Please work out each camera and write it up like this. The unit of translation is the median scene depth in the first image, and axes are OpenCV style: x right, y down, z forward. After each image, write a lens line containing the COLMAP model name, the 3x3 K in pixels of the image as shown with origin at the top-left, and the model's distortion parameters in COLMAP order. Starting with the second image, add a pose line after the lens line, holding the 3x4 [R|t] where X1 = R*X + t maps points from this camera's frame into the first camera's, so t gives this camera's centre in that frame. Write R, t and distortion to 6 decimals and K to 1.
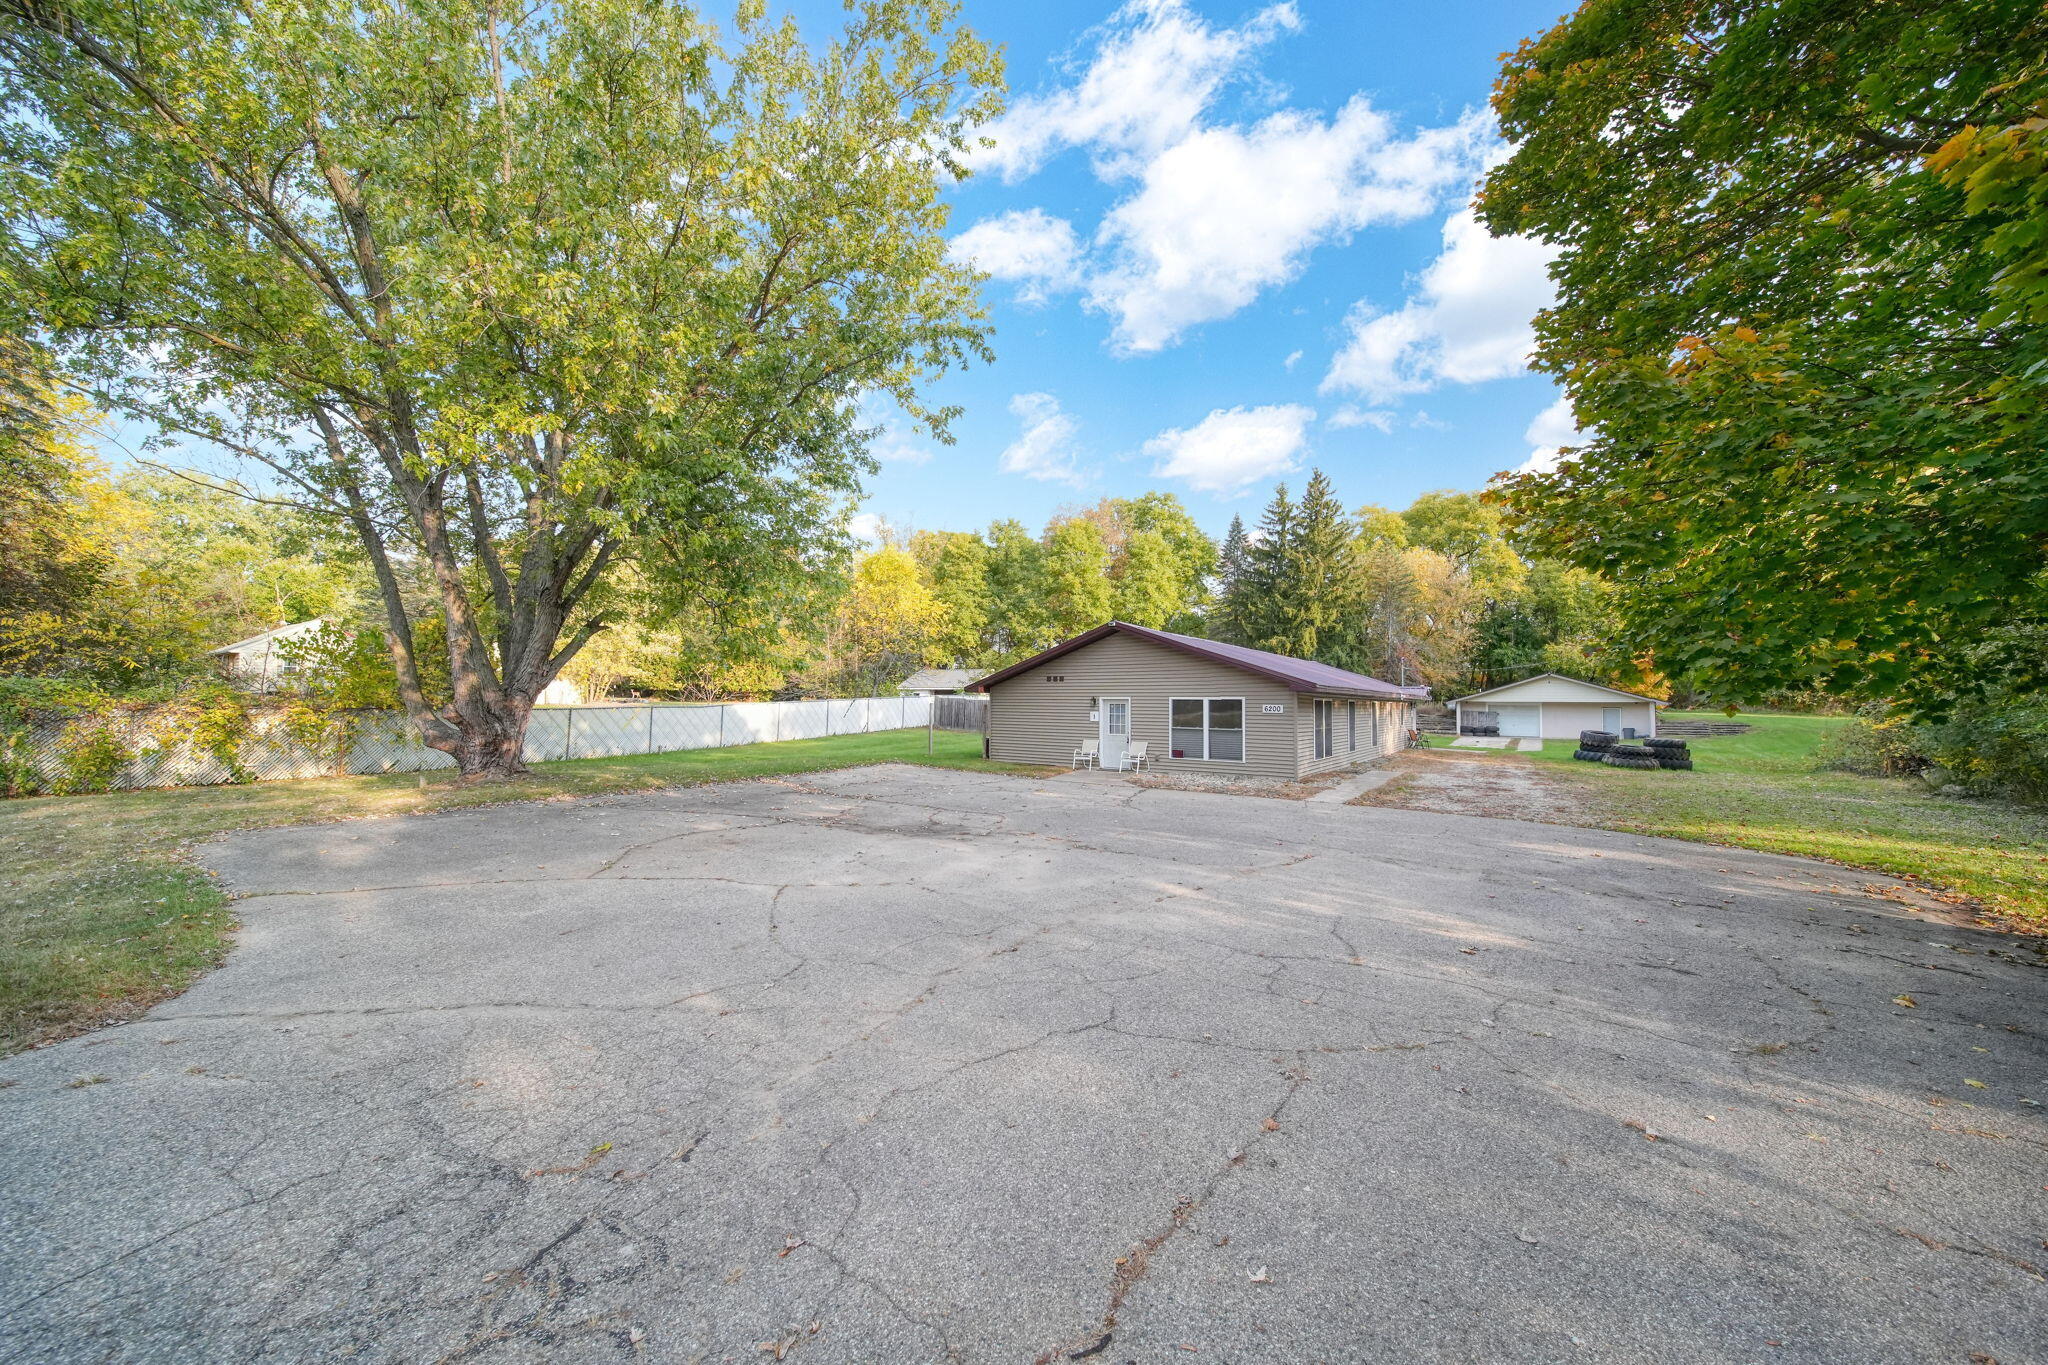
lens RADIAL K [[717.3, 0, 1021.1], [0, 717.3, 680.7], [0, 0, 1]] dist [-0.002205, -0.000697]
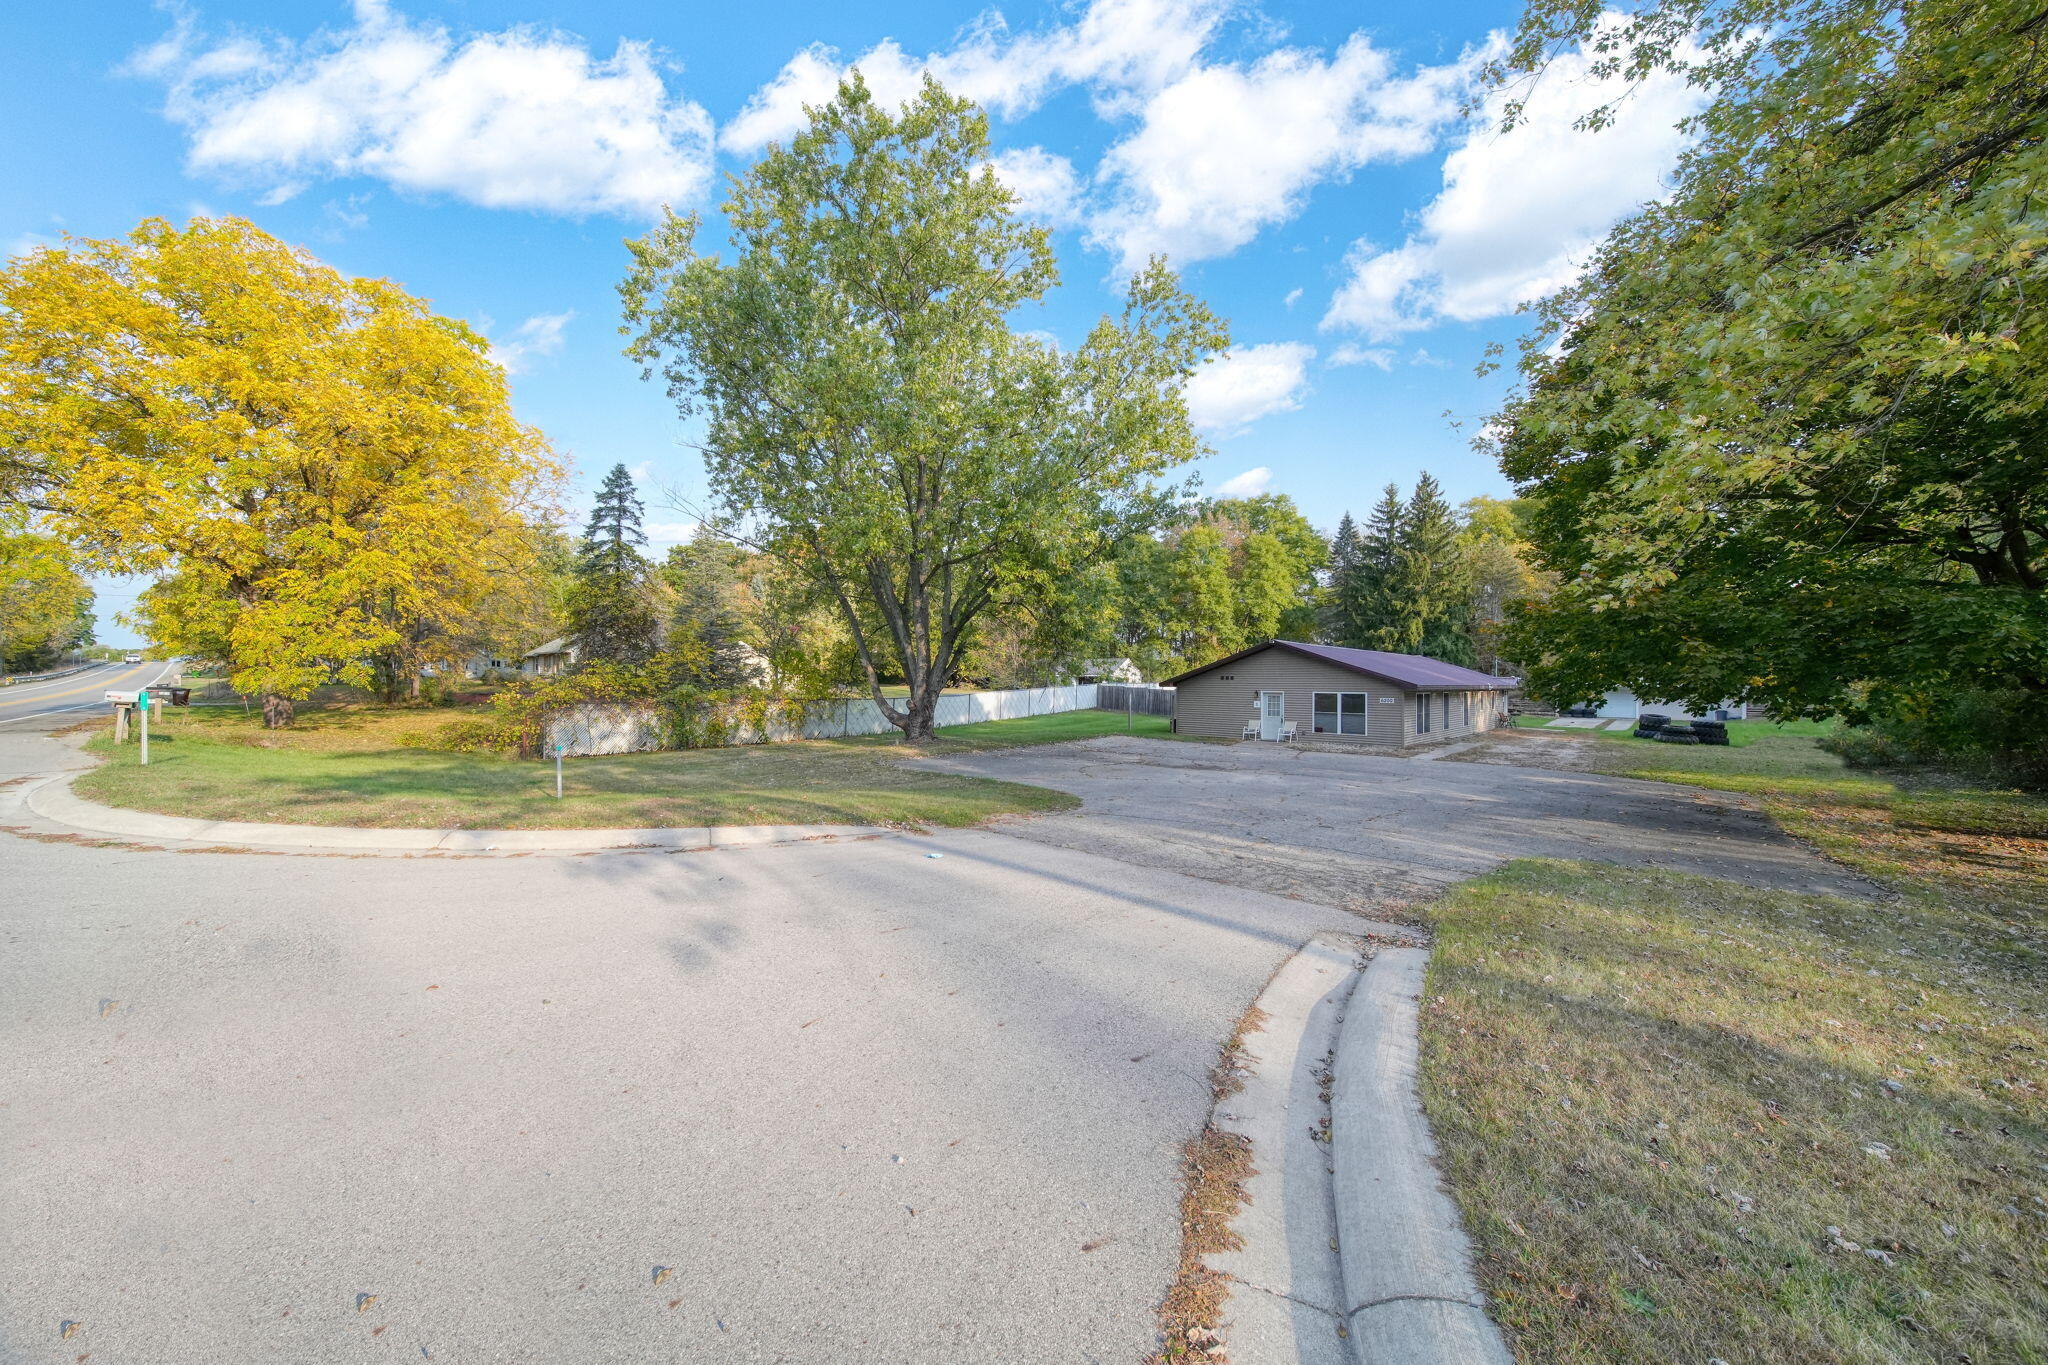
lens RADIAL K [[717.3, 0, 1013.4], [0, 717.3, 684.0], [0, 0, 1]] dist [-0.002205, -0.000697]
pose [[0.991435, -0.002708, -0.130571, -0.074892], [0.007302, 0.999371, 0.034716, -0.017319], [0.130395, -0.035372, 0.990831, -0.192609]]
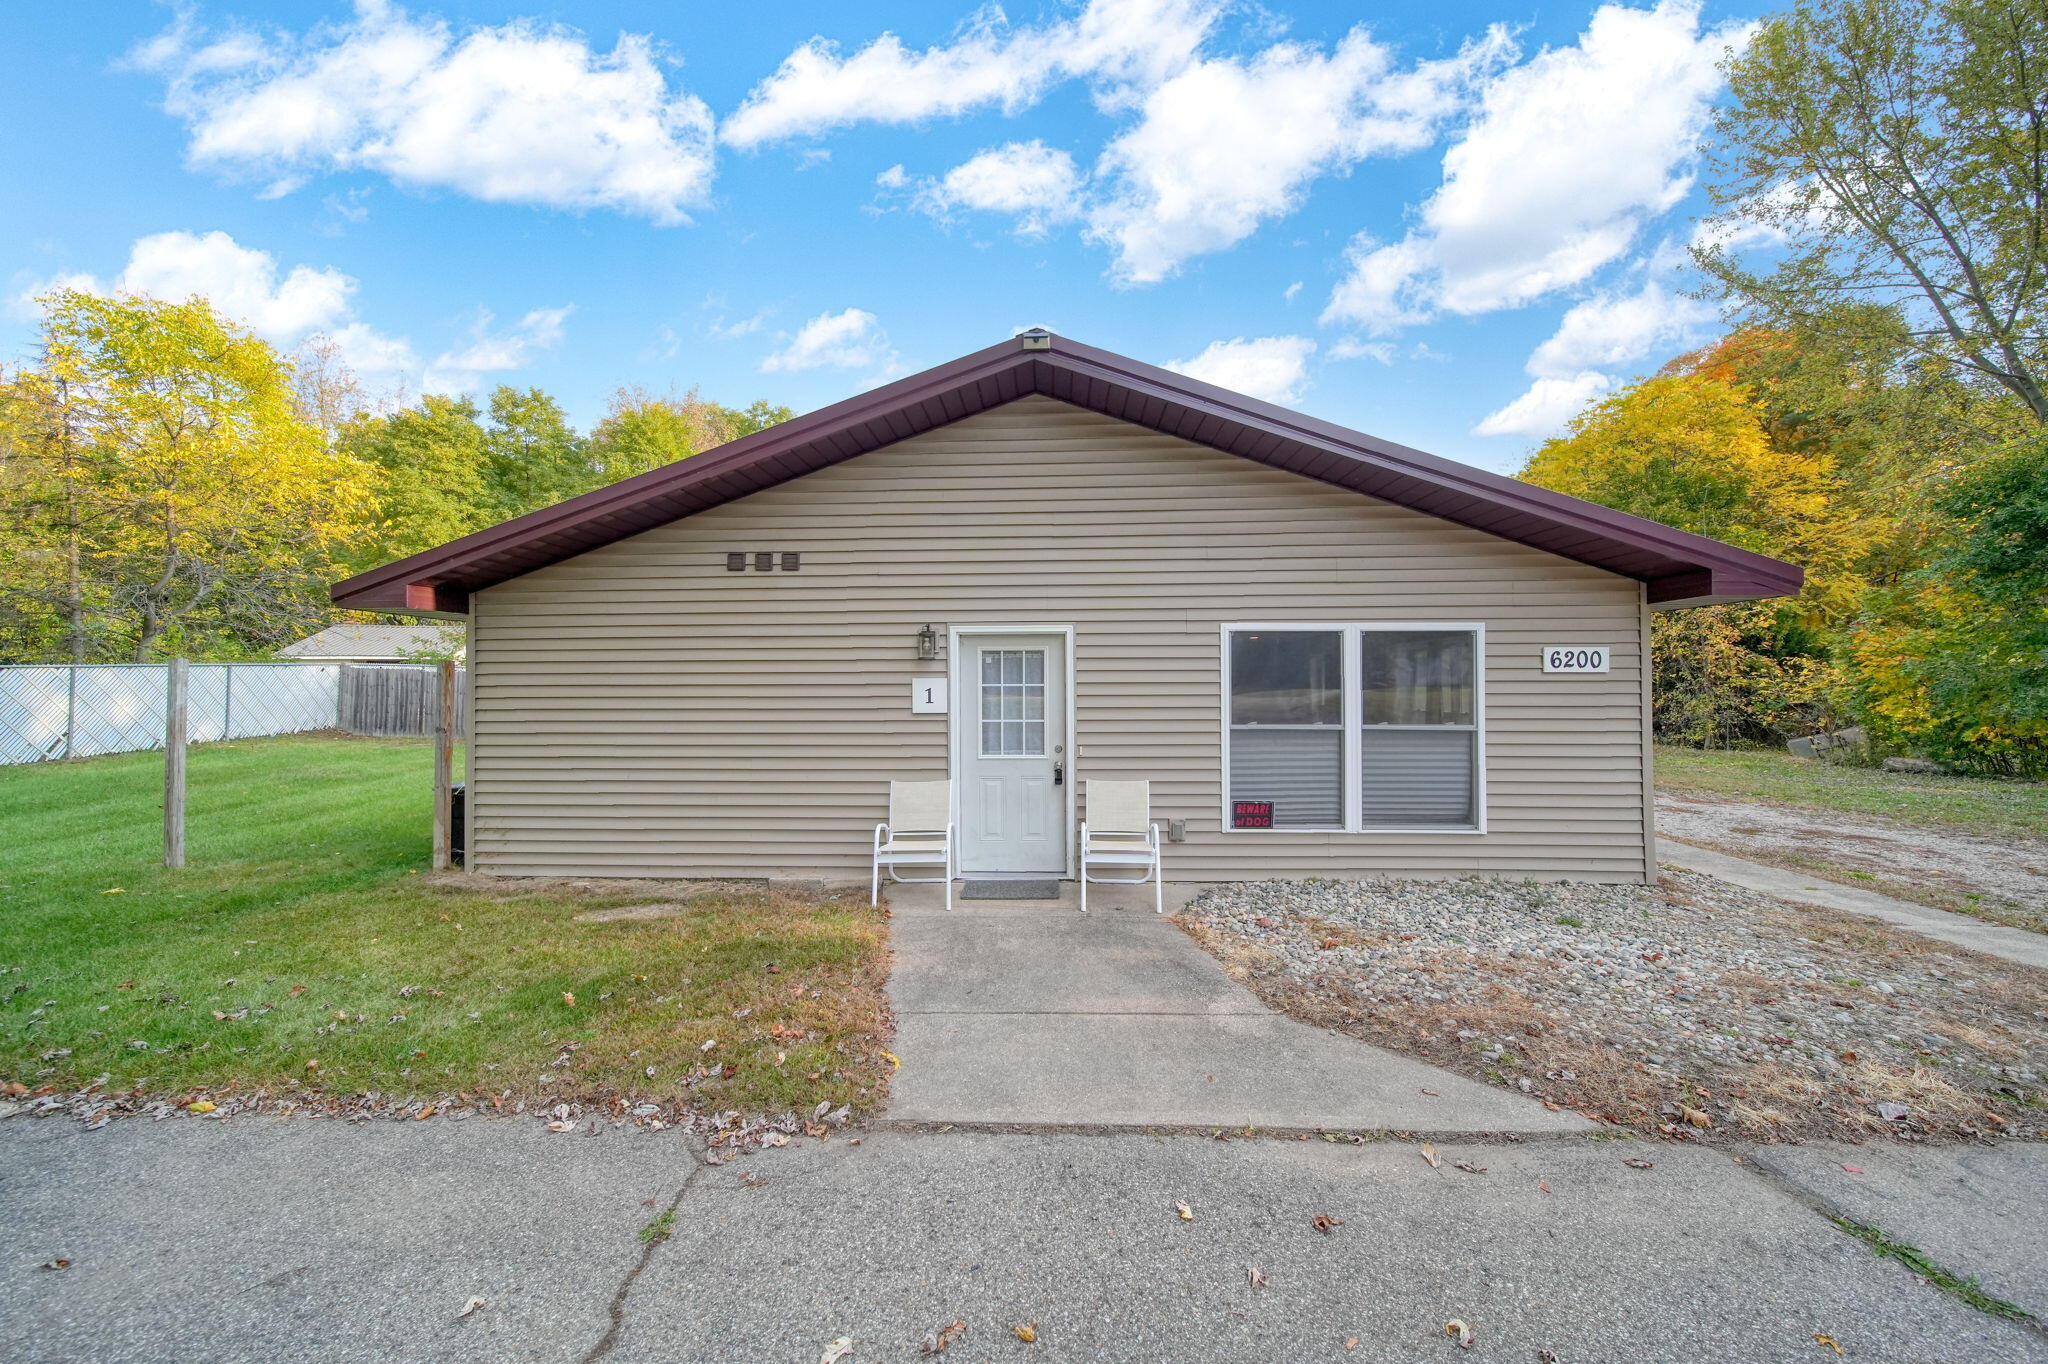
lens RADIAL K [[717.3, 0, 1030.8], [0, 717.3, 674.5], [0, 0, 1]] dist [-0.002205, -0.000697]
pose [[0.827860, -0.000926, 0.560933, -0.008389], [-0.007241, 0.999898, 0.012338, 0.014155], [-0.560887, -0.014276, 0.827769, 0.279702]]
